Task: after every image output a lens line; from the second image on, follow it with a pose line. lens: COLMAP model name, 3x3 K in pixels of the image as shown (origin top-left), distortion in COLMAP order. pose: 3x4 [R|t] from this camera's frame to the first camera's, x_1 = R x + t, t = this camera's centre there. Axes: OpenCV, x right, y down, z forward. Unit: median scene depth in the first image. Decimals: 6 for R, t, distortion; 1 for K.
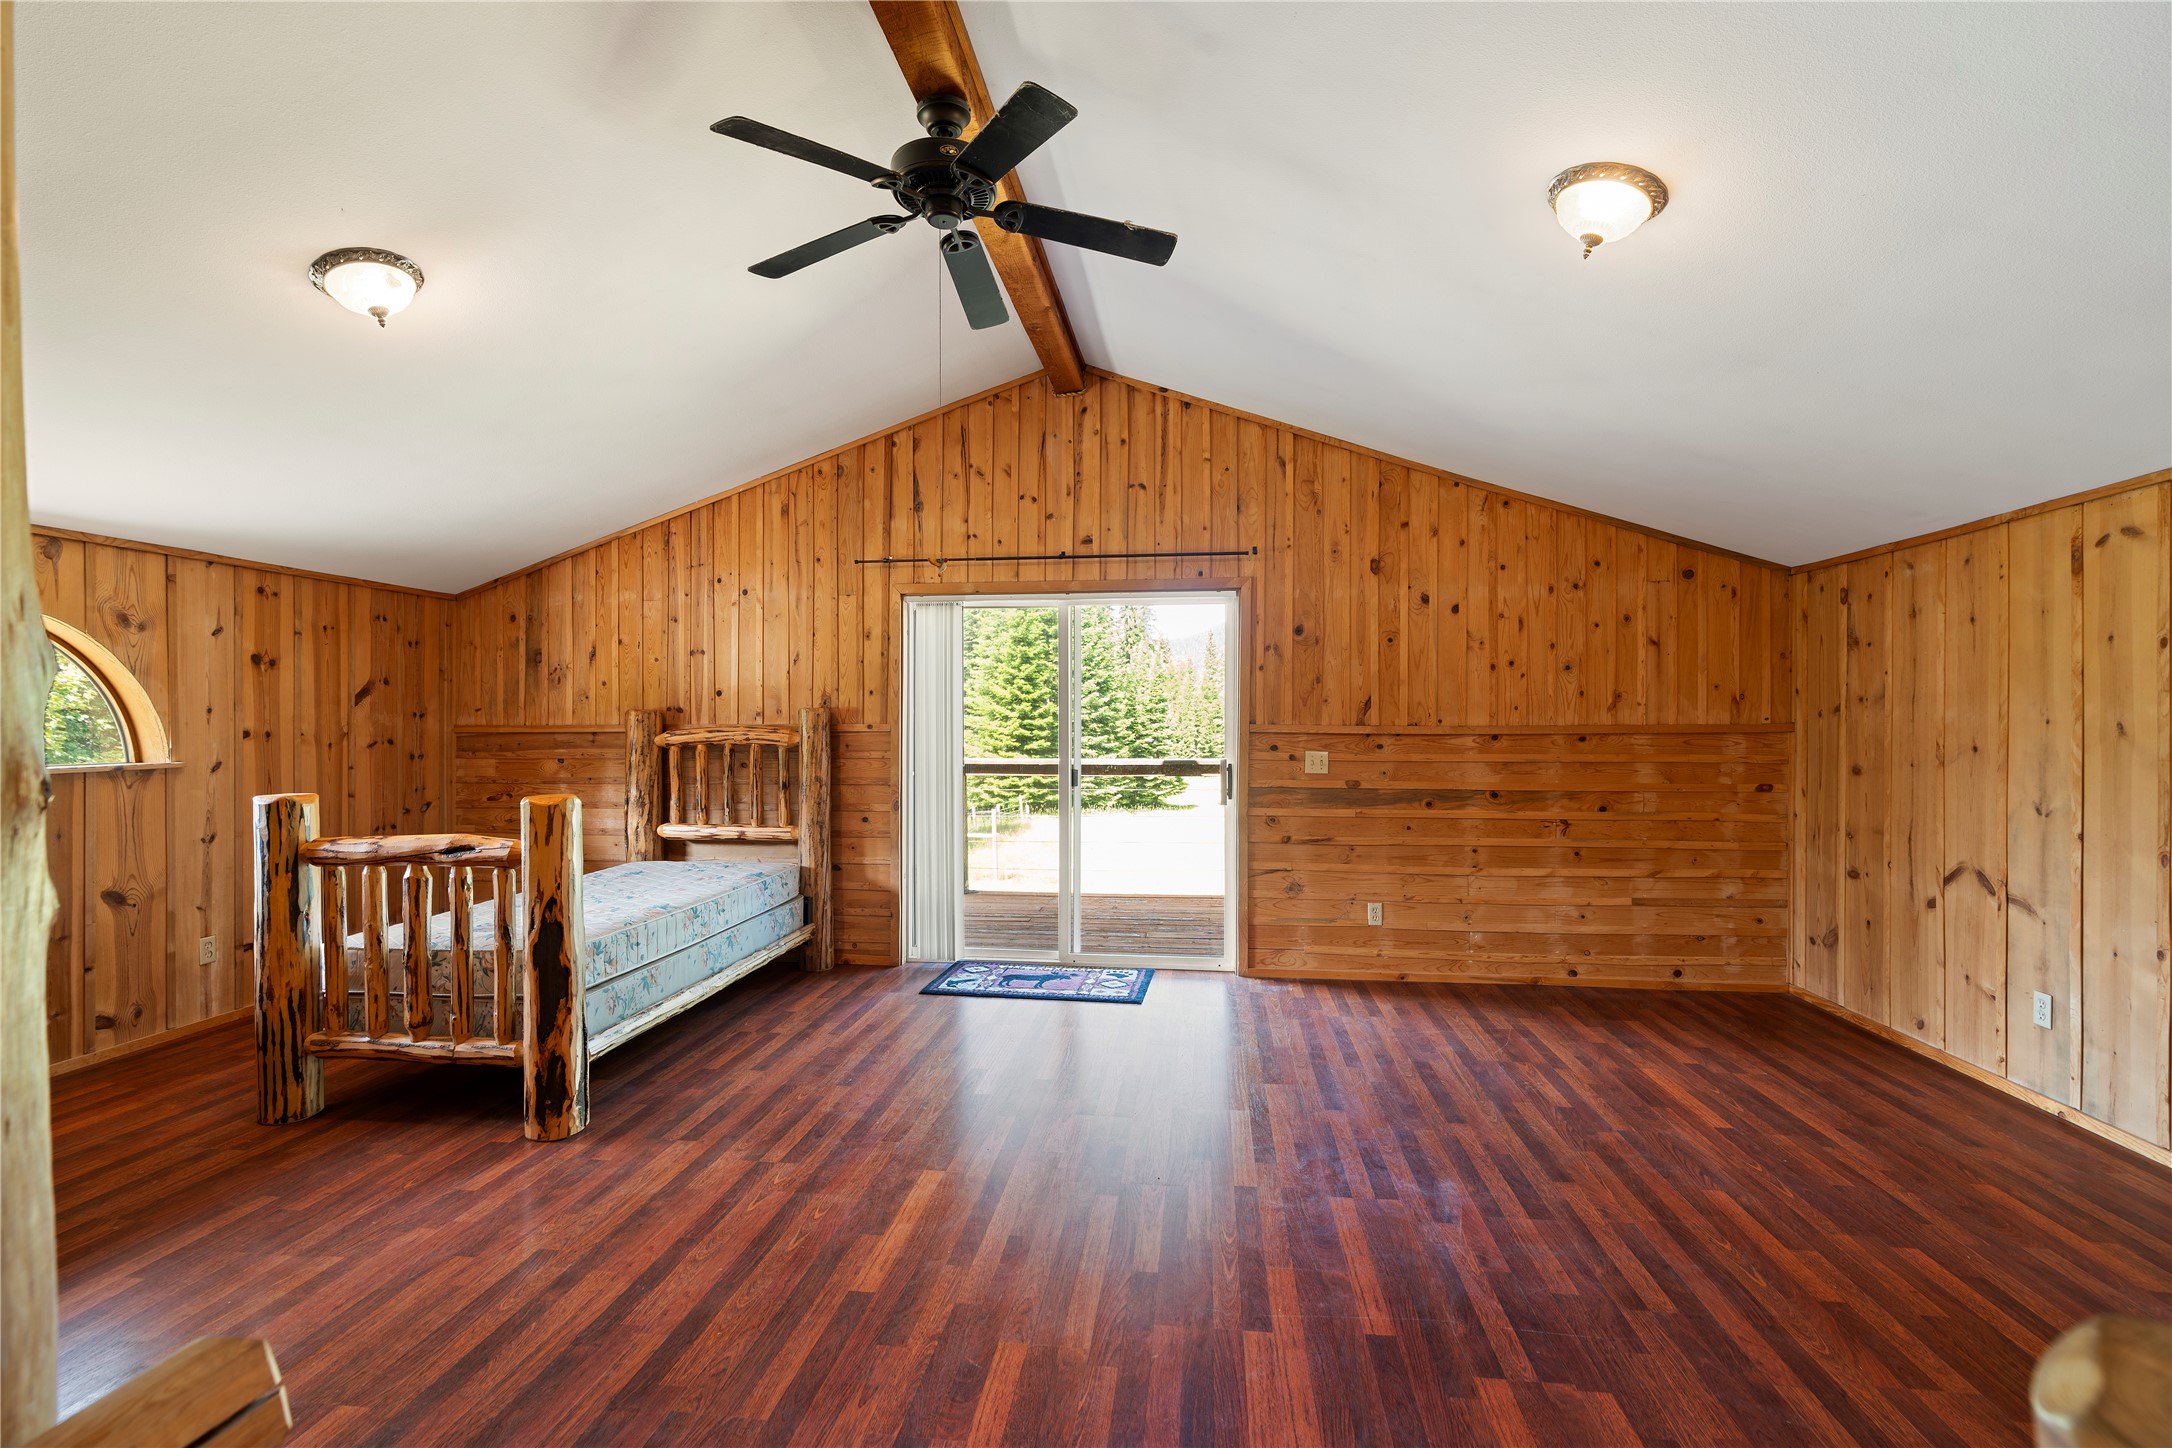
lens RADIAL K [[978.3, 0, 1082.5], [0, 978.3, 717.4], [0, 0, 1]] dist [-0.010788, 0.003893]
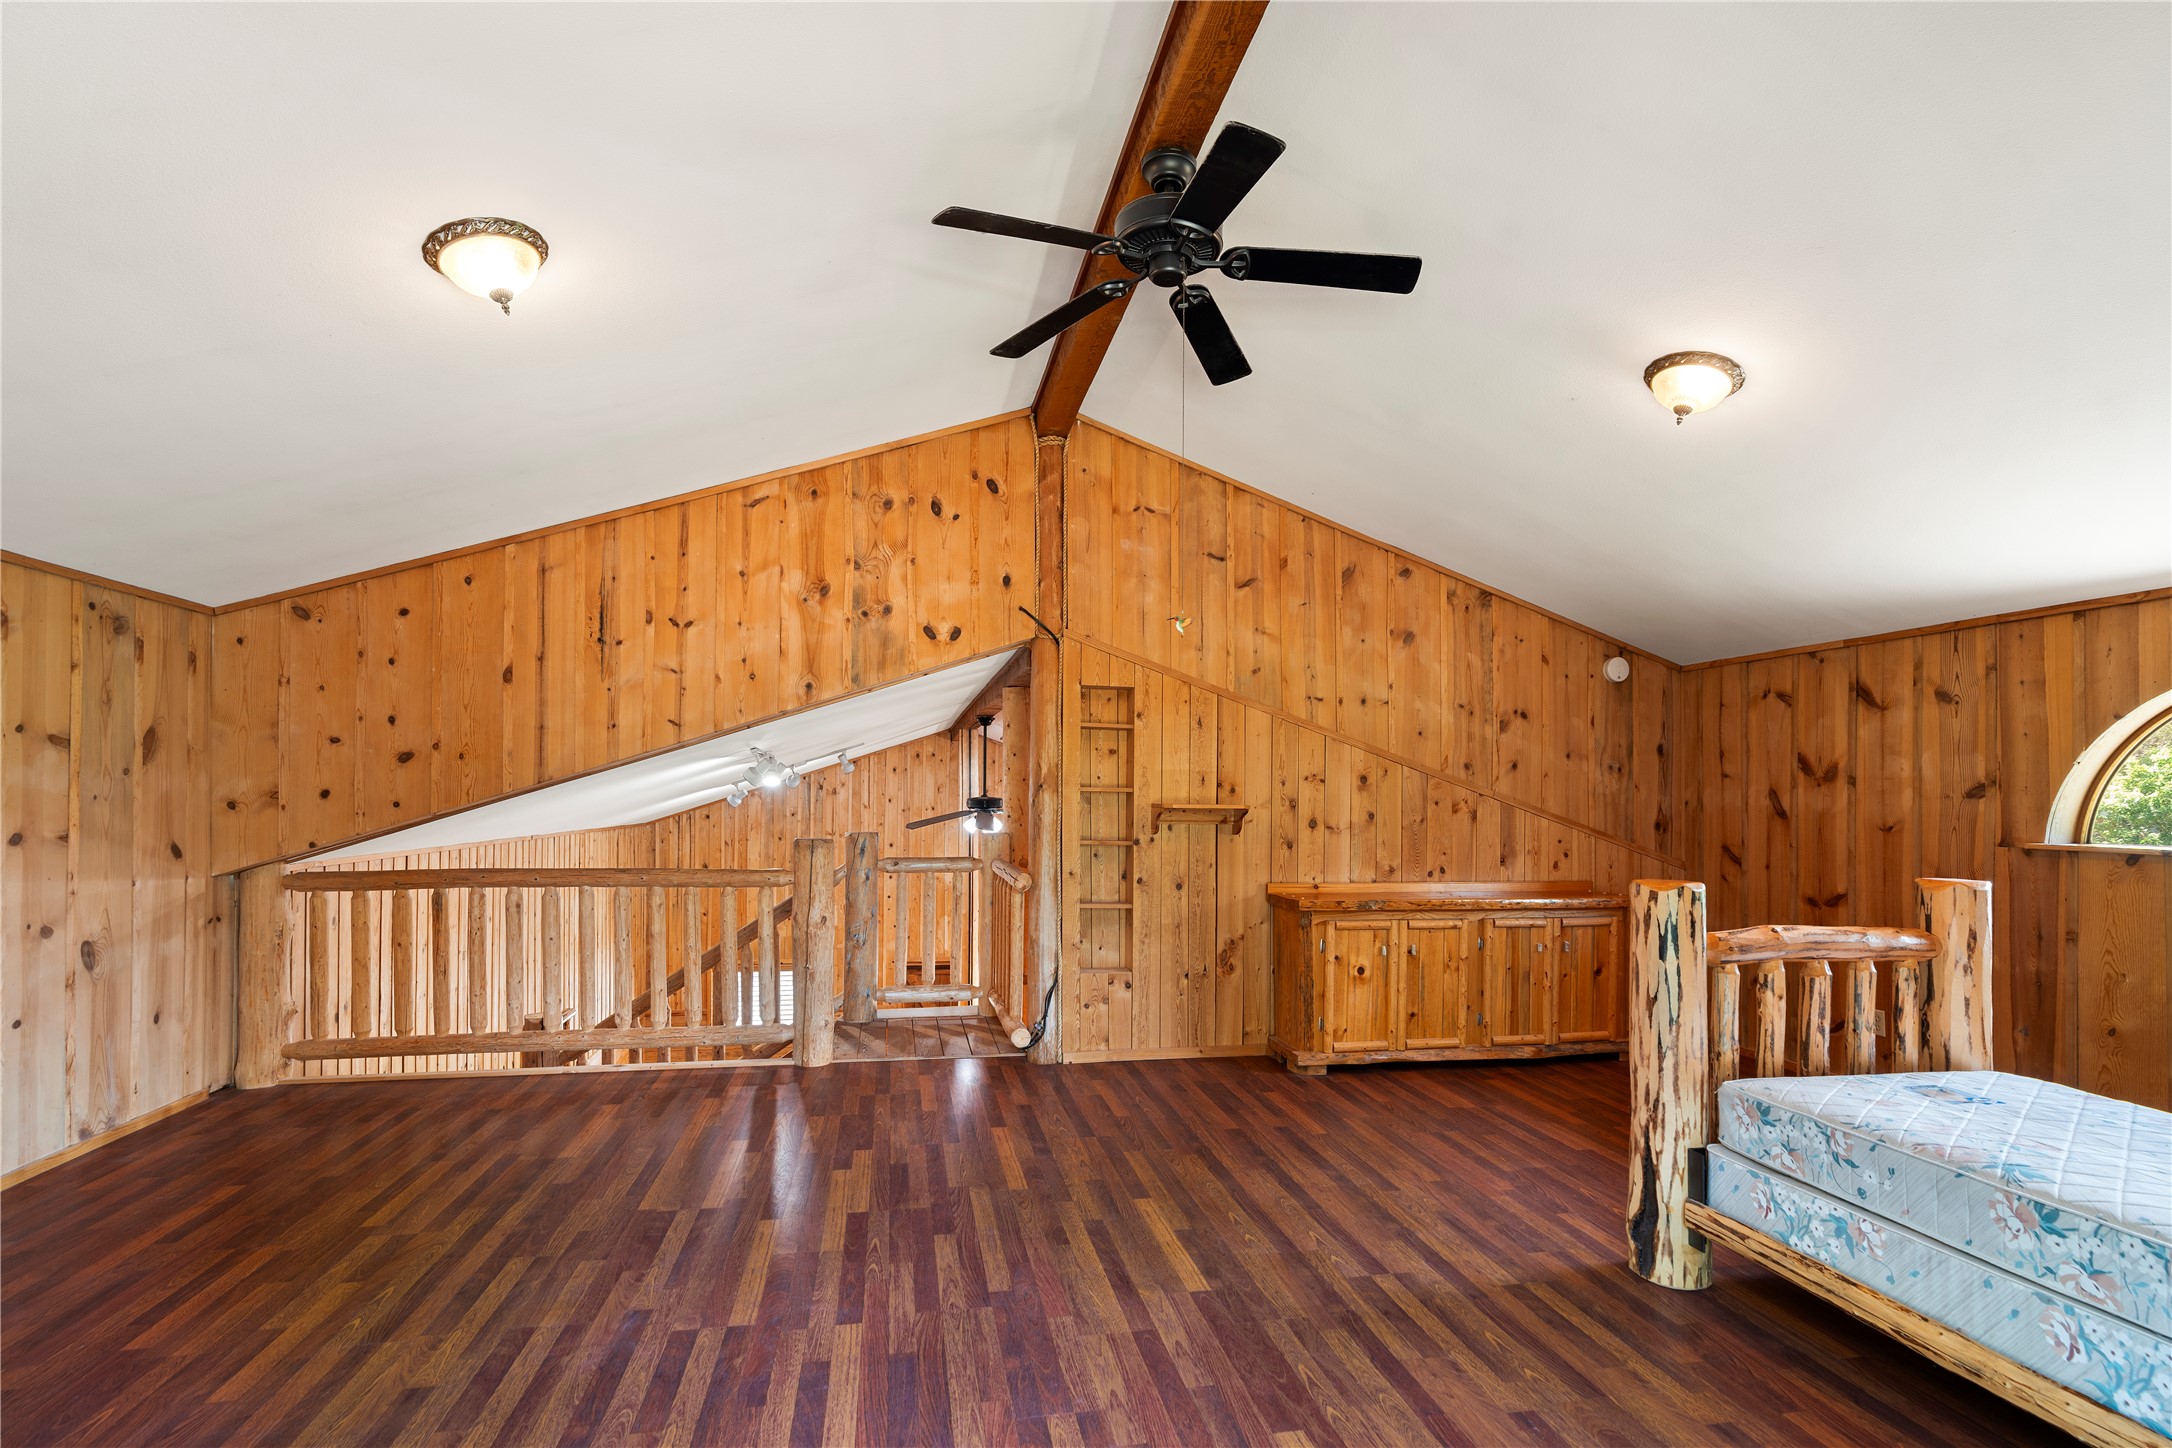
lens RADIAL K [[978.3, 0, 1103.5], [0, 978.3, 801.8], [0, 0, 1]] dist [-0.010788, 0.003893]
pose [[-0.943637, -0.005104, -0.330942, 0.023439], [-0.005096, 0.999987, -0.000892, 0.001459], [0.330942, 0.000844, -0.943651, 0.182870]]
